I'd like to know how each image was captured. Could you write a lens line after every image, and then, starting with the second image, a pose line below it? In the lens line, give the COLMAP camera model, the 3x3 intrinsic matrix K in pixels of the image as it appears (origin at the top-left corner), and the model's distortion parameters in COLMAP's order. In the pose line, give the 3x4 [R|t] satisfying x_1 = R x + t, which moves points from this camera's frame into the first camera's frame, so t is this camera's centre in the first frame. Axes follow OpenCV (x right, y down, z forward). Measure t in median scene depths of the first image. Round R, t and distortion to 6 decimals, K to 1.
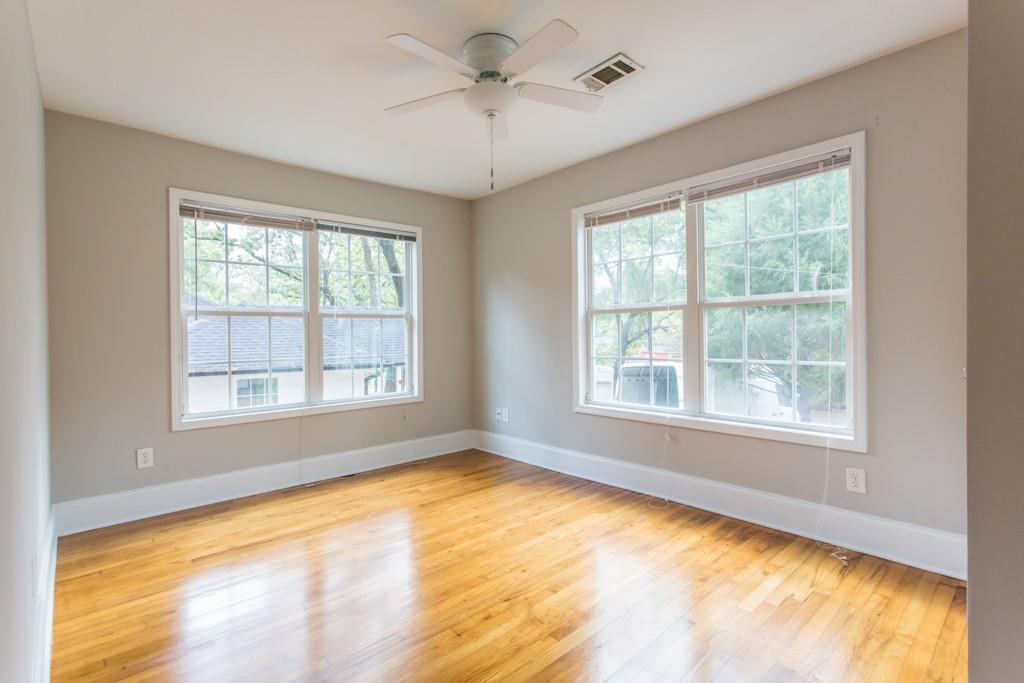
lens RADIAL K [[487.5, 0, 516.7], [0, 487.5, 340.3], [0, 0, 1]] dist [-0.002697, -0.000311]
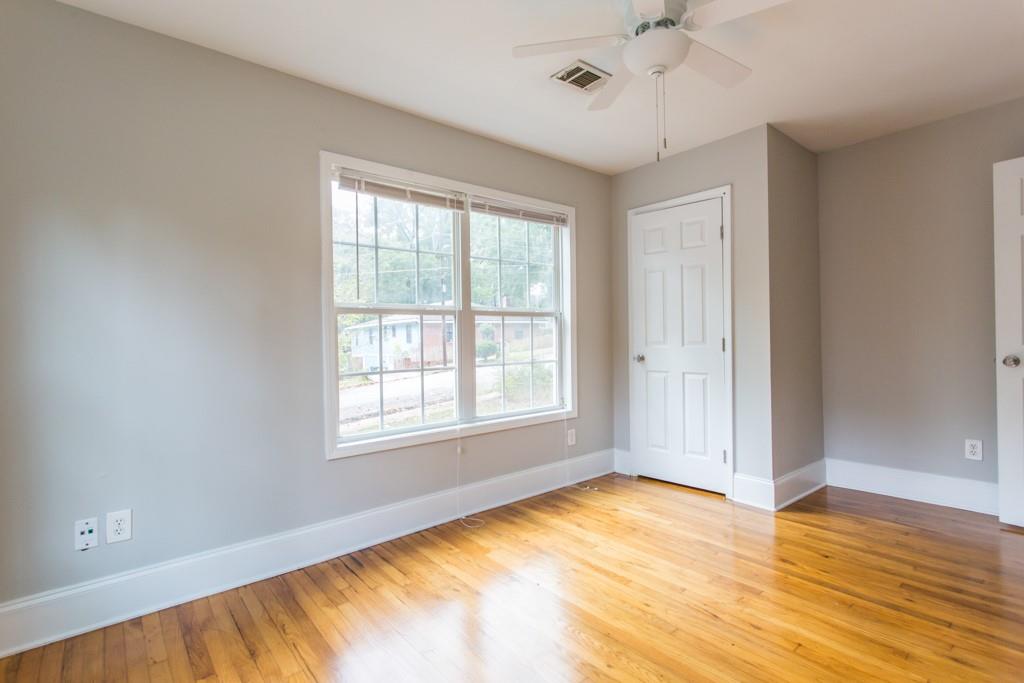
lens RADIAL K [[487.5, 0, 516.7], [0, 487.5, 340.3], [0, 0, 1]] dist [-0.002697, -0.000311]
pose [[0.035579, 0.008785, 0.999328, -0.664230], [0.029541, 0.999515, -0.009838, 0.000380], [-0.998930, 0.029871, 0.035302, 0.908374]]
